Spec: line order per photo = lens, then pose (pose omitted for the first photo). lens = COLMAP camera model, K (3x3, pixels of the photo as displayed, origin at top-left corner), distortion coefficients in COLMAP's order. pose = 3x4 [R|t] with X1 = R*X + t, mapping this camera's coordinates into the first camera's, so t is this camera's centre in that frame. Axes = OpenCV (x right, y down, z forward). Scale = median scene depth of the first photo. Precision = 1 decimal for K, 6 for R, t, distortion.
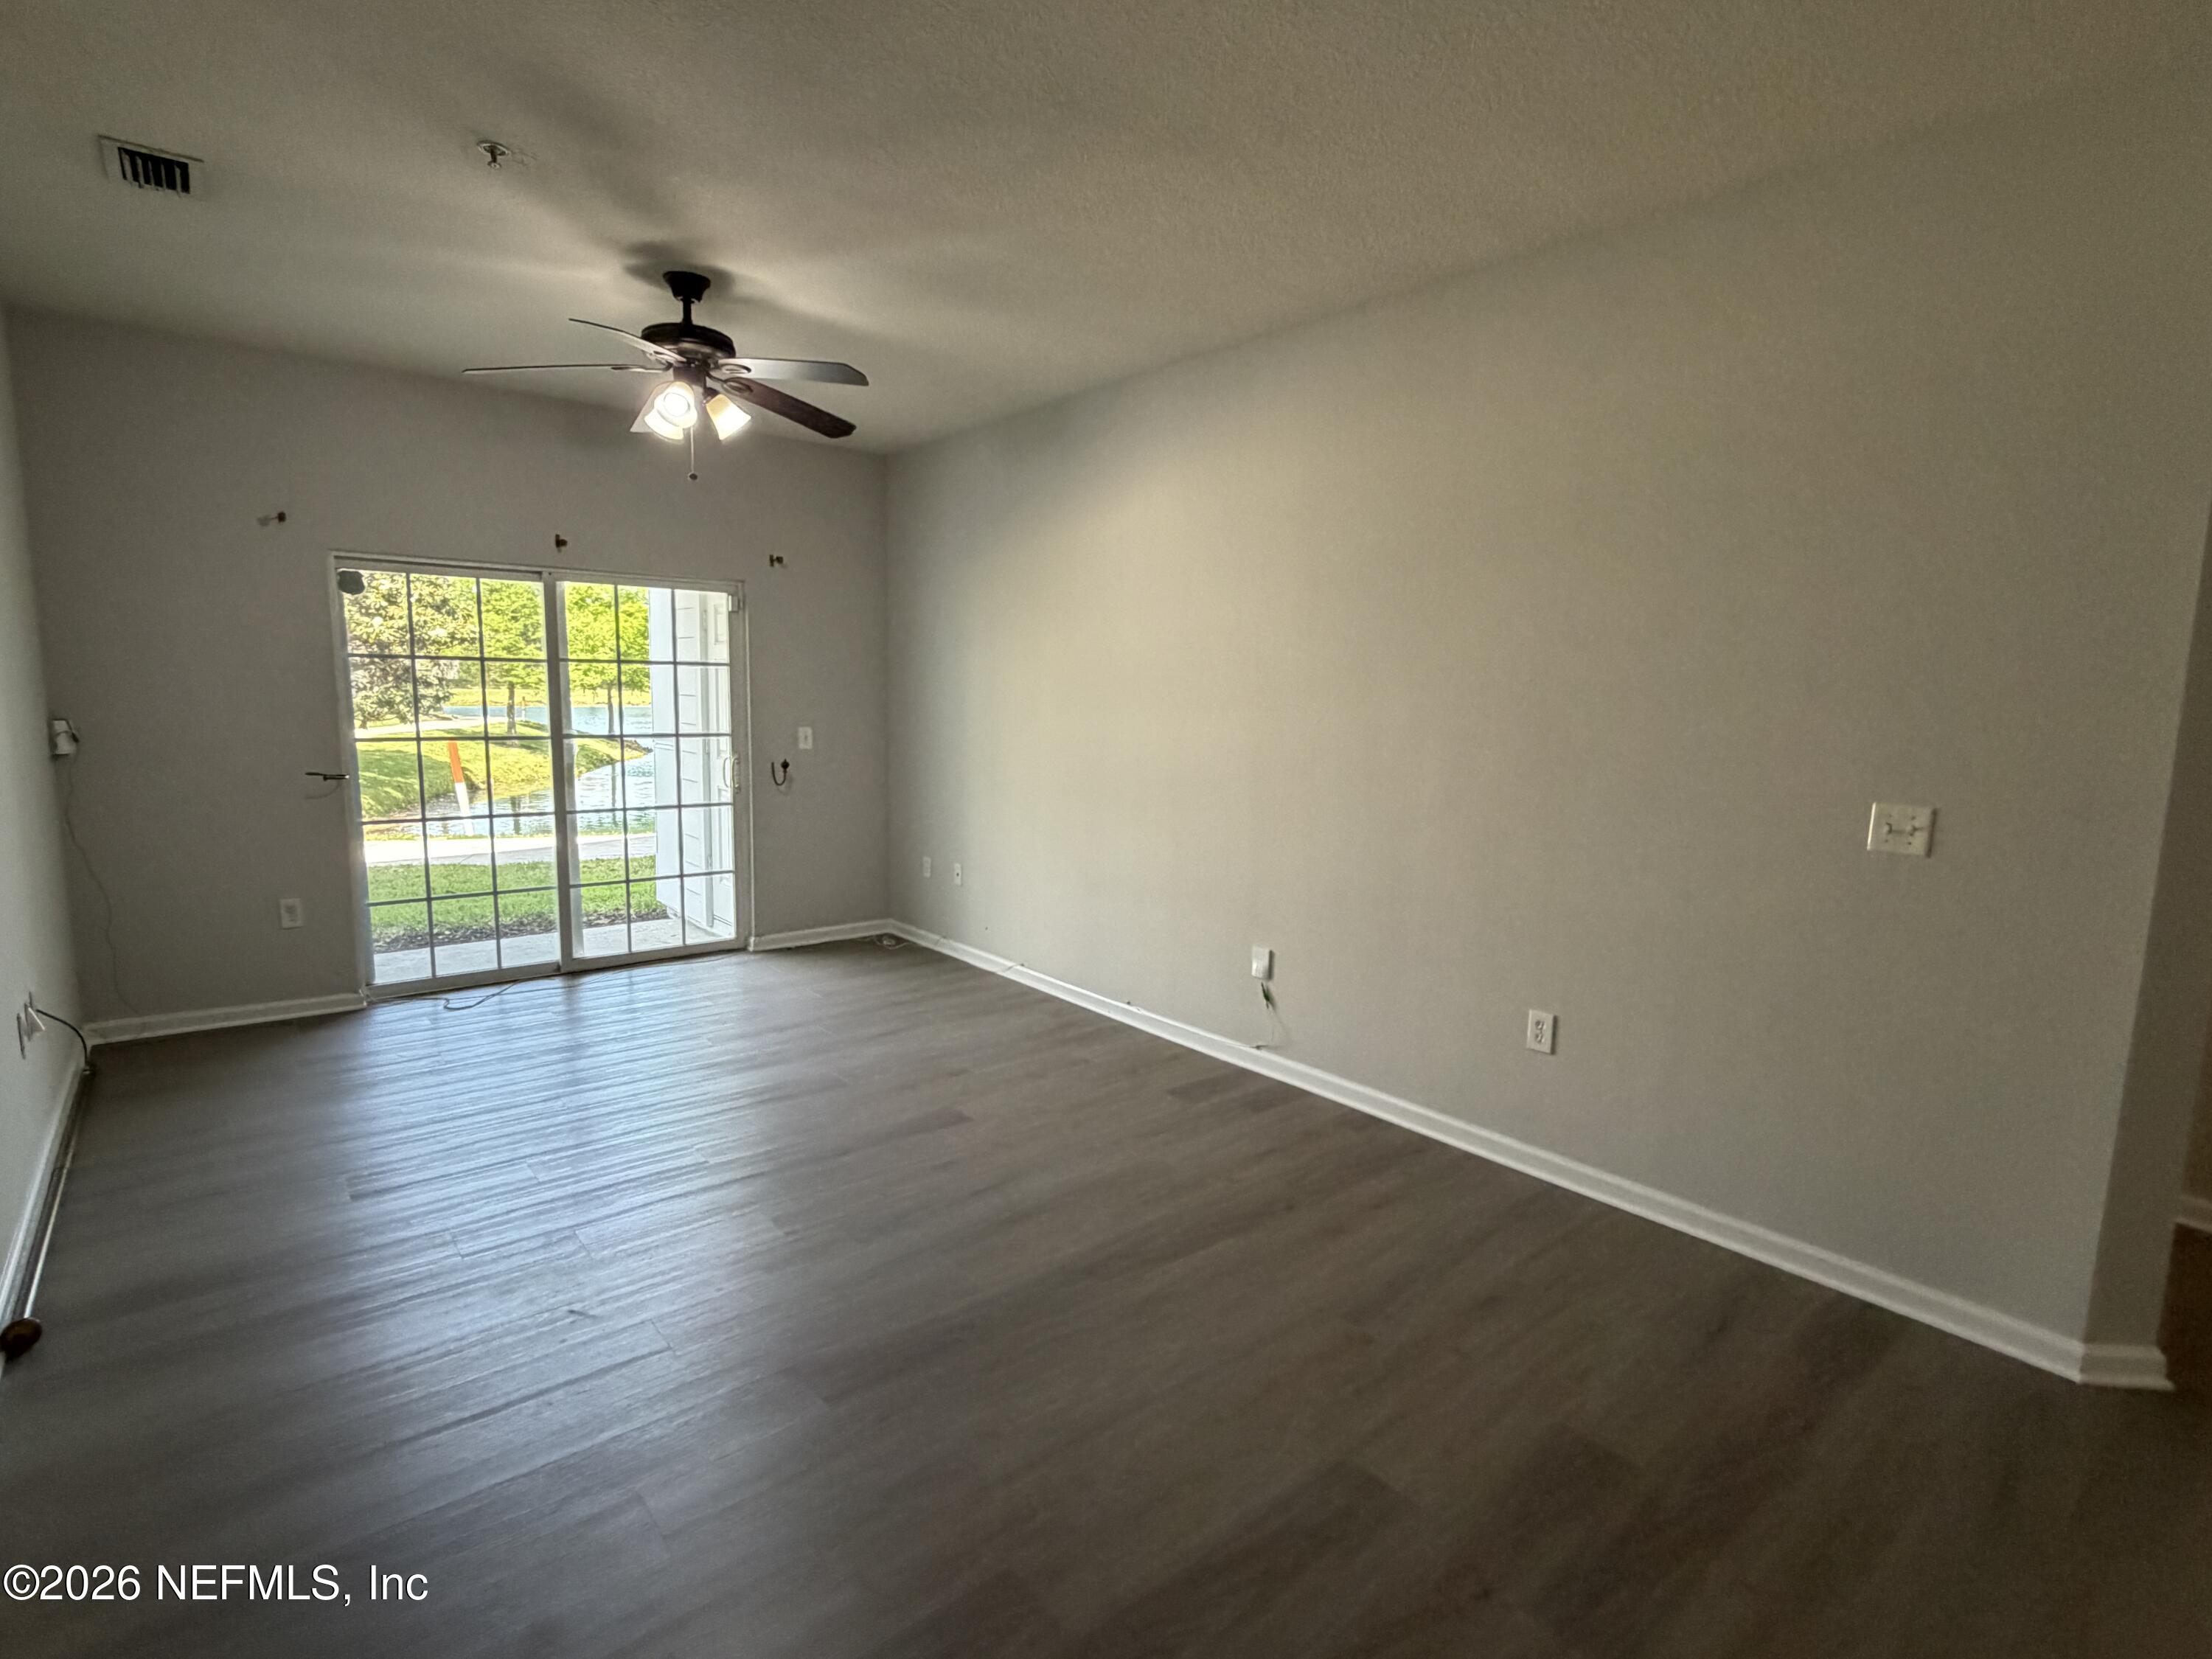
lens RADIAL K [[1086.3, 0, 1109.9], [0, 1086.3, 832.5], [0, 0, 1]] dist [-0.002471, 0.000785]
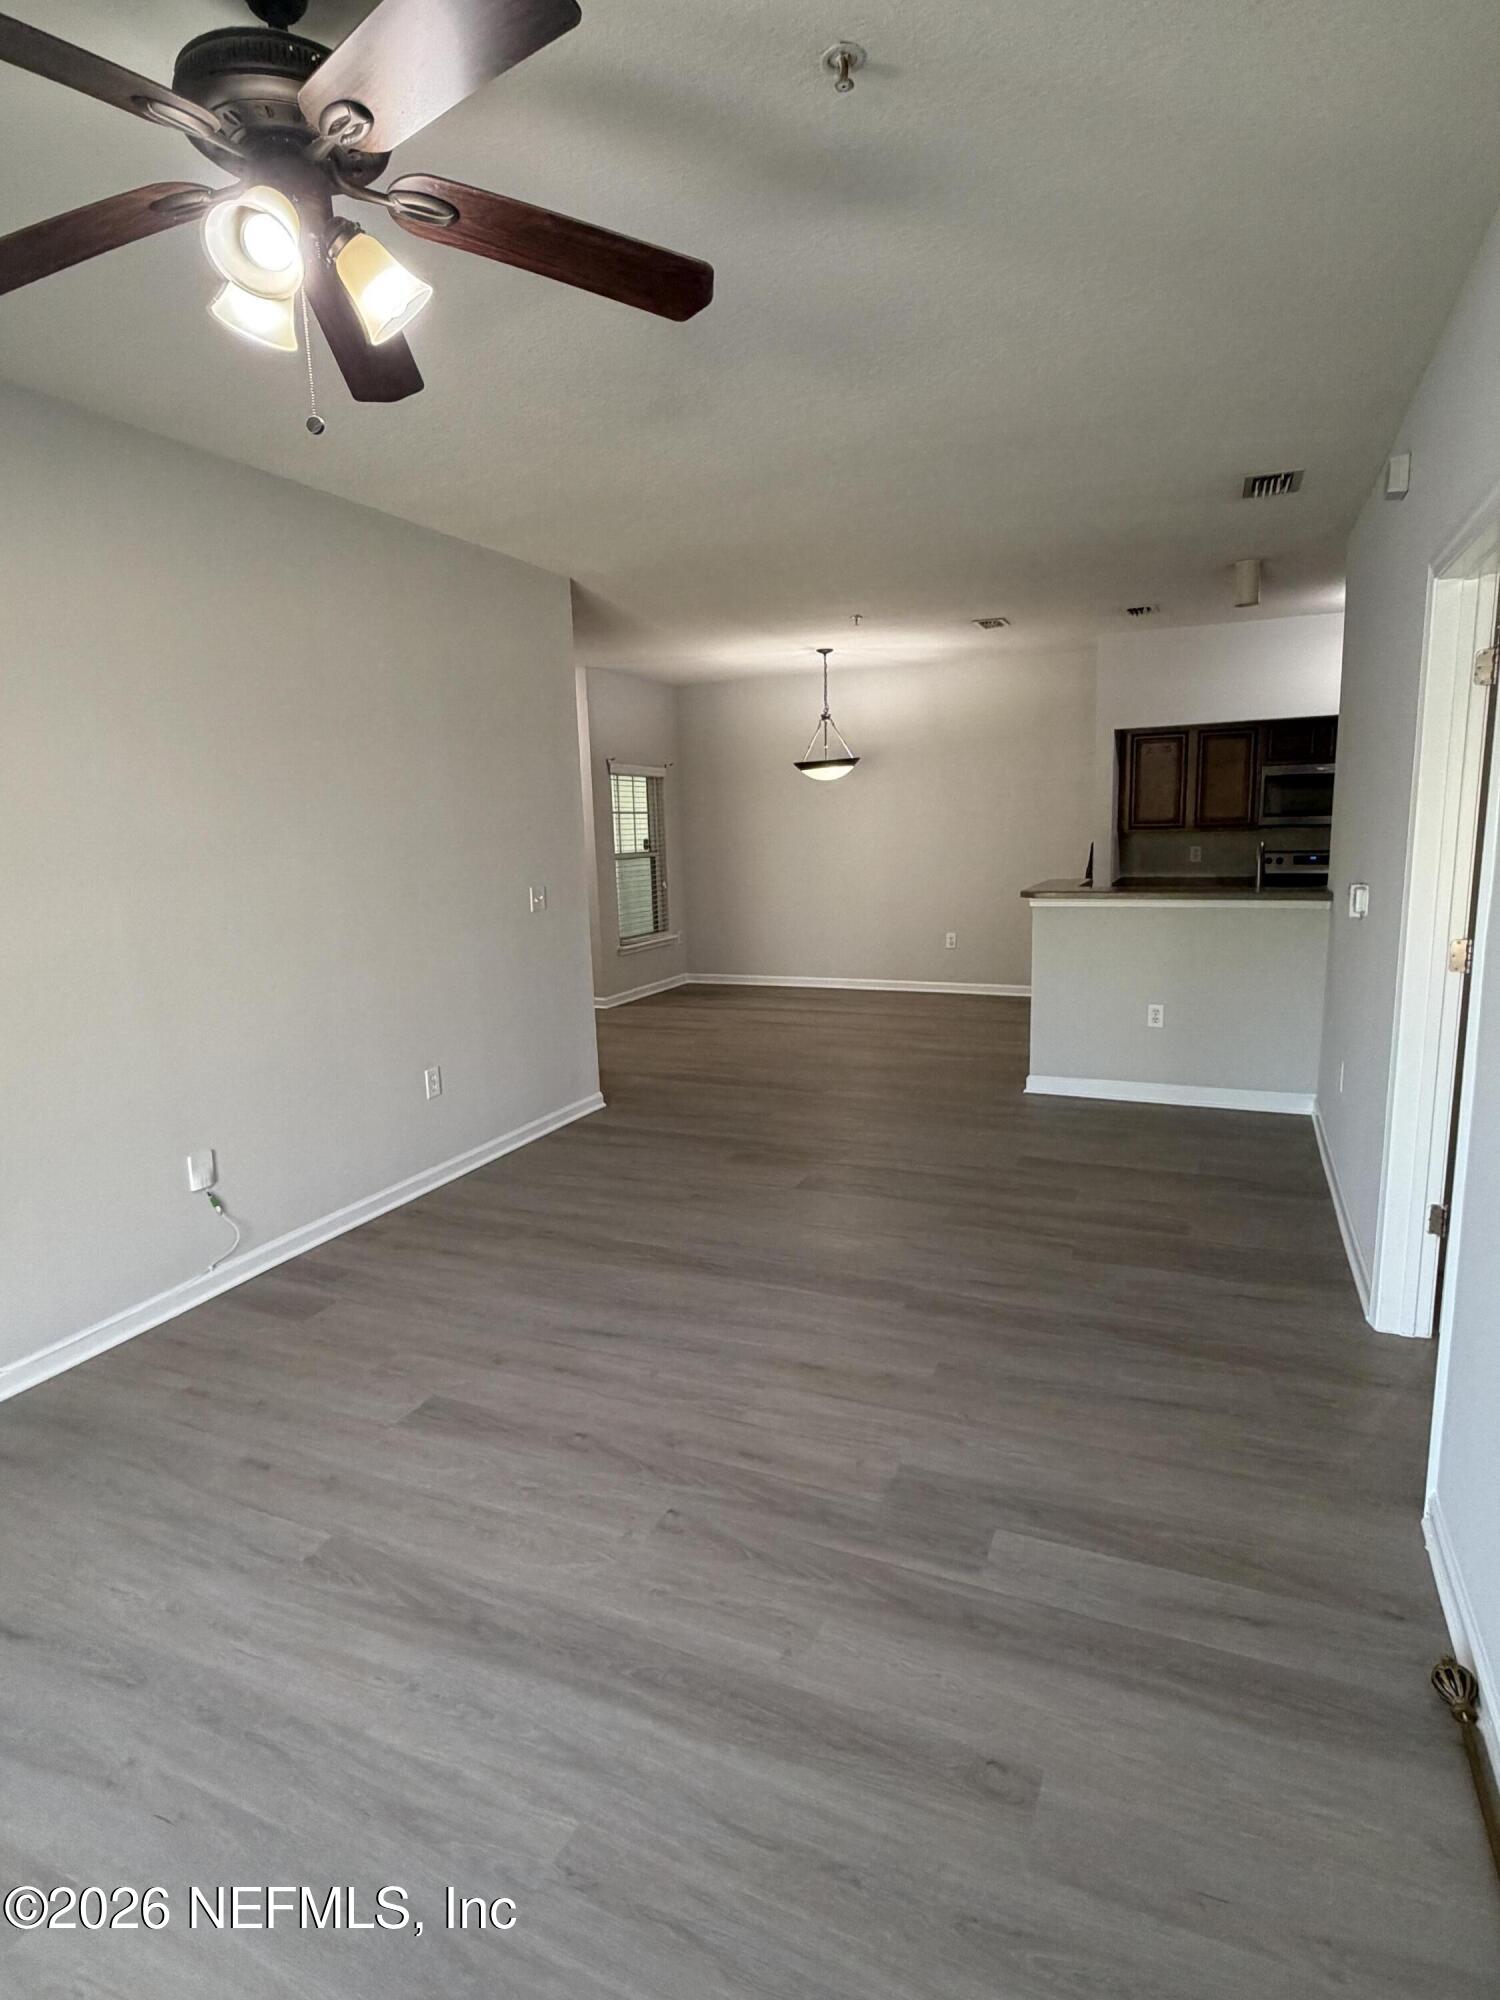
lens RADIAL K [[1052.3, 0, 748.9], [0, 1052.3, 994.9], [0, 0, 1]] dist [0.001188, 0.000018]
pose [[-0.443485, -0.155469, 0.882695, -0.788016], [0.137898, 0.961279, 0.238593, -0.157033], [-0.885610, 0.227534, -0.404874, 0.948150]]
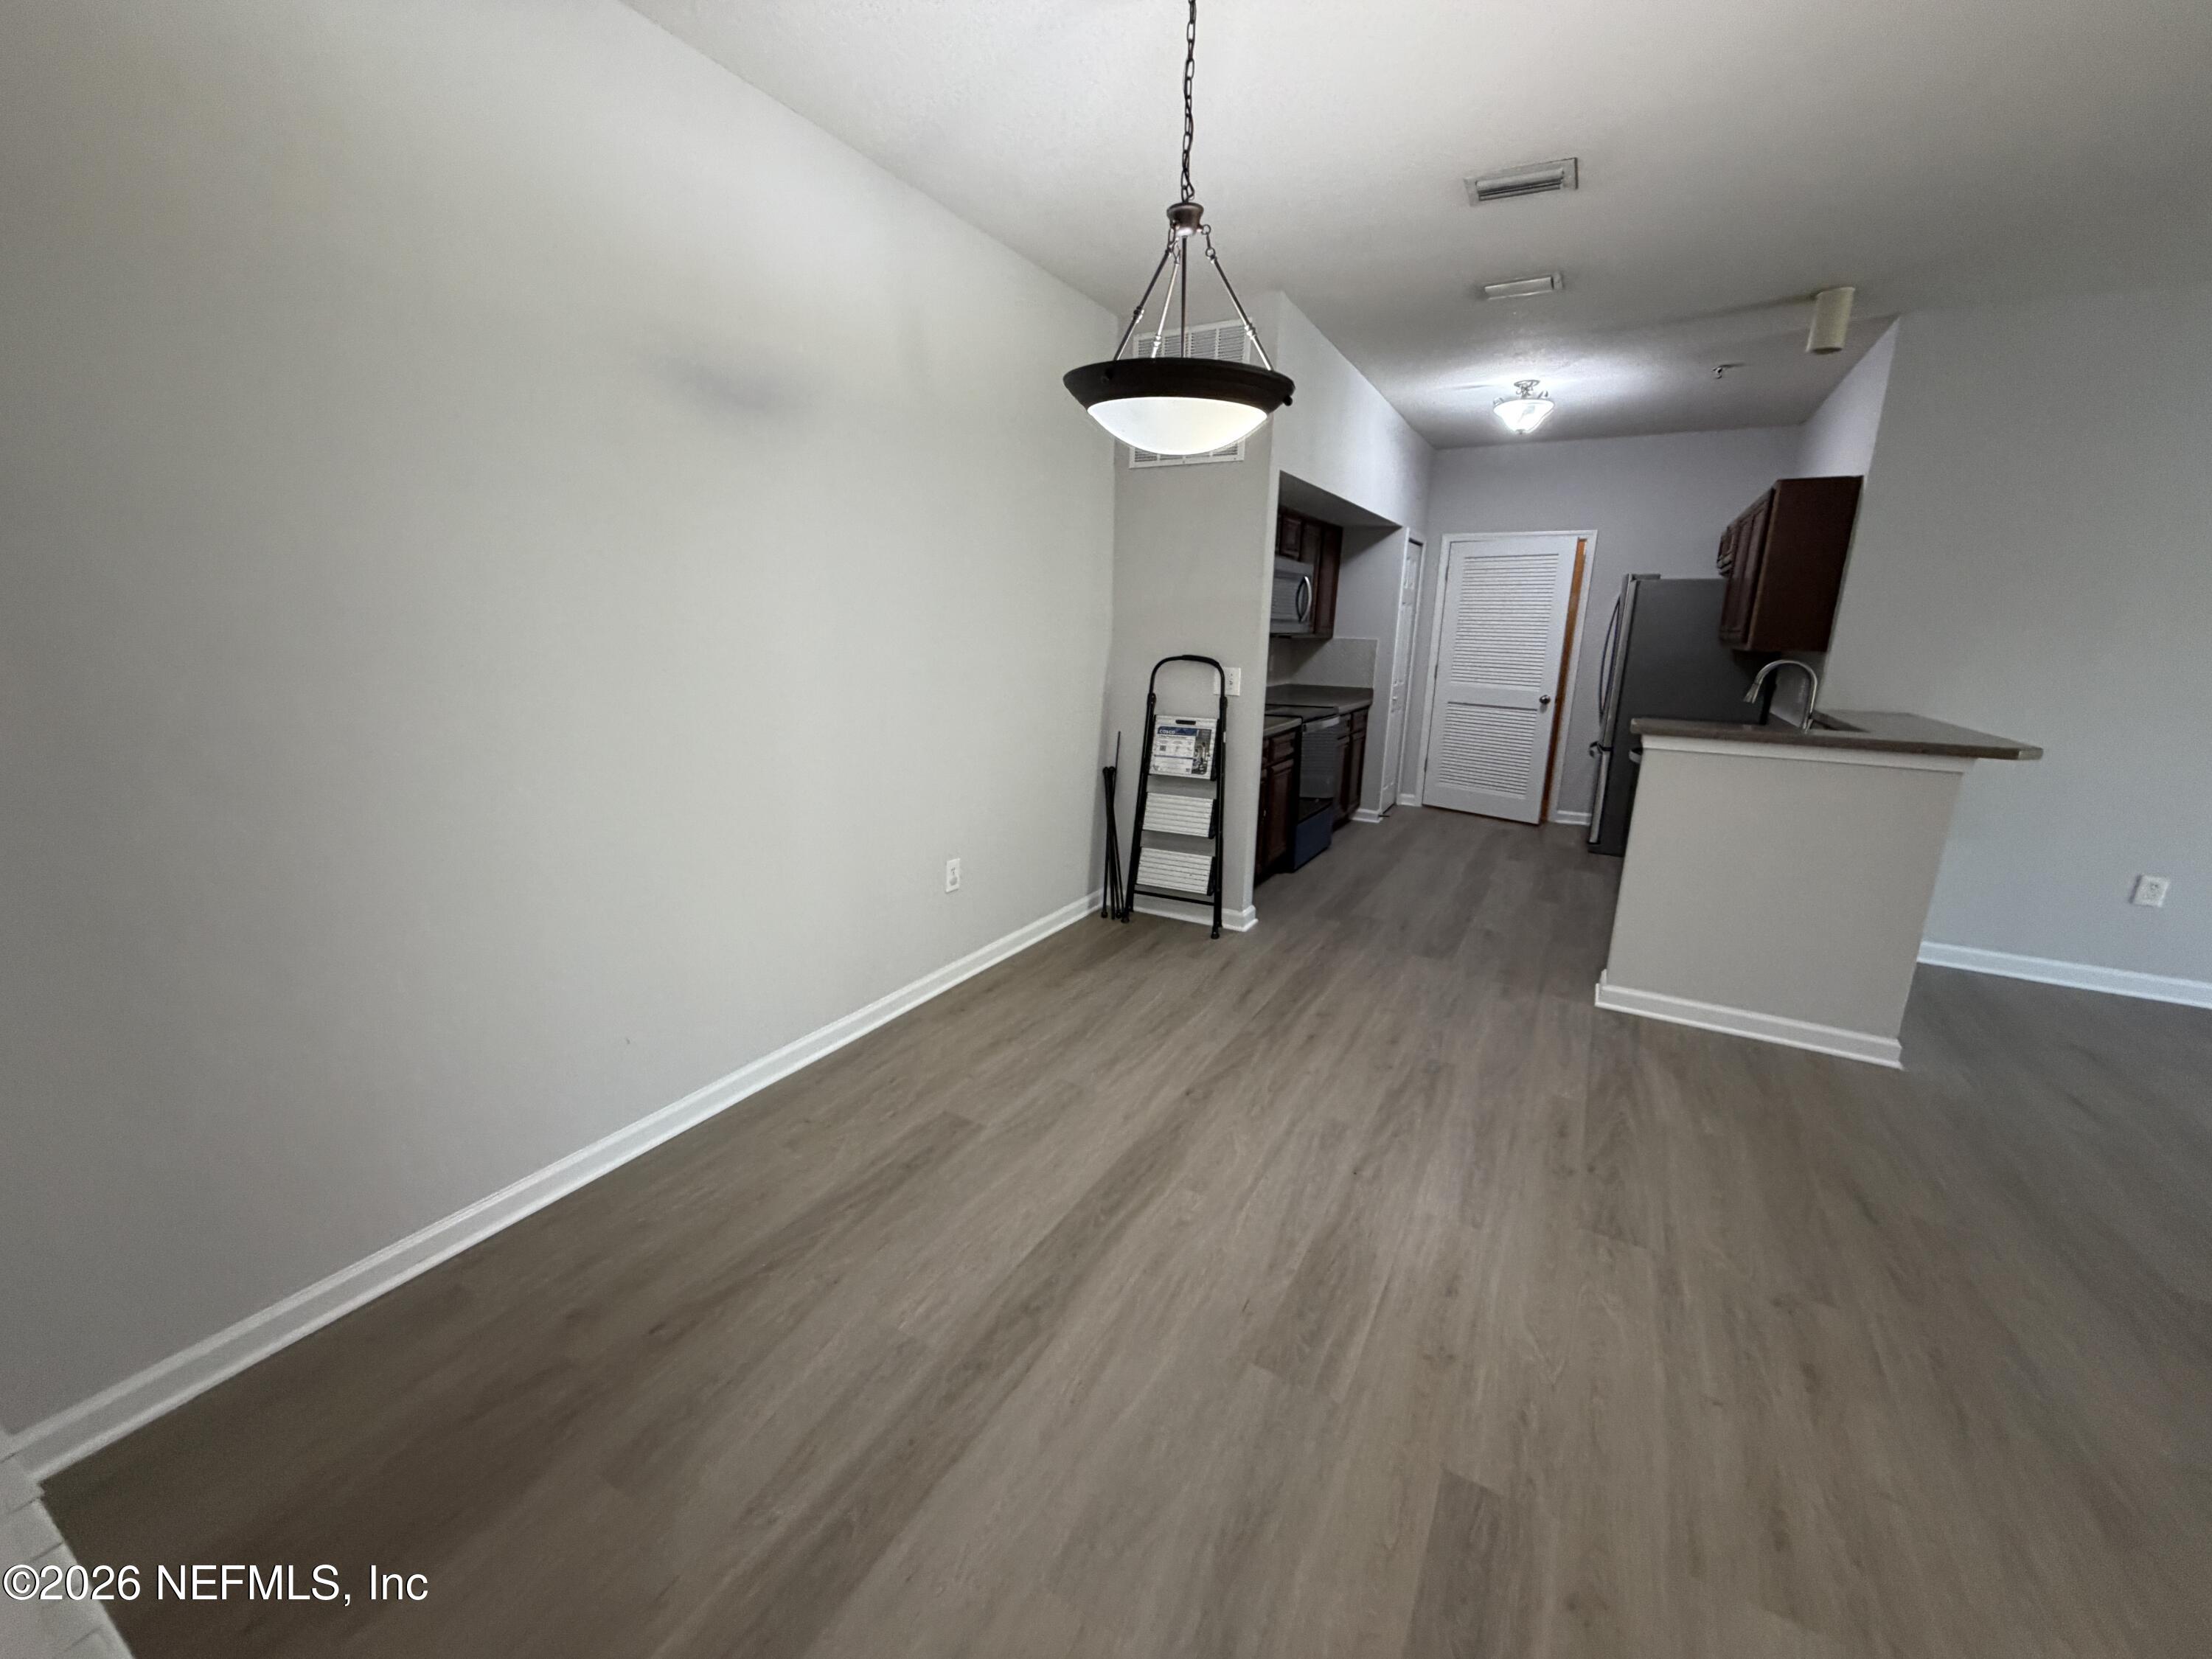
lens RADIAL K [[880.9, 0, 1100.4], [0, 880.9, 833.0], [0, 0, 1]] dist [-0.000316, 0.000147]
pose [[-0.935482, 0.041896, -0.350881, 1.158904], [-0.088794, 0.933219, 0.348163, -0.023497], [0.342036, 0.356857, -0.869290, 0.417692]]
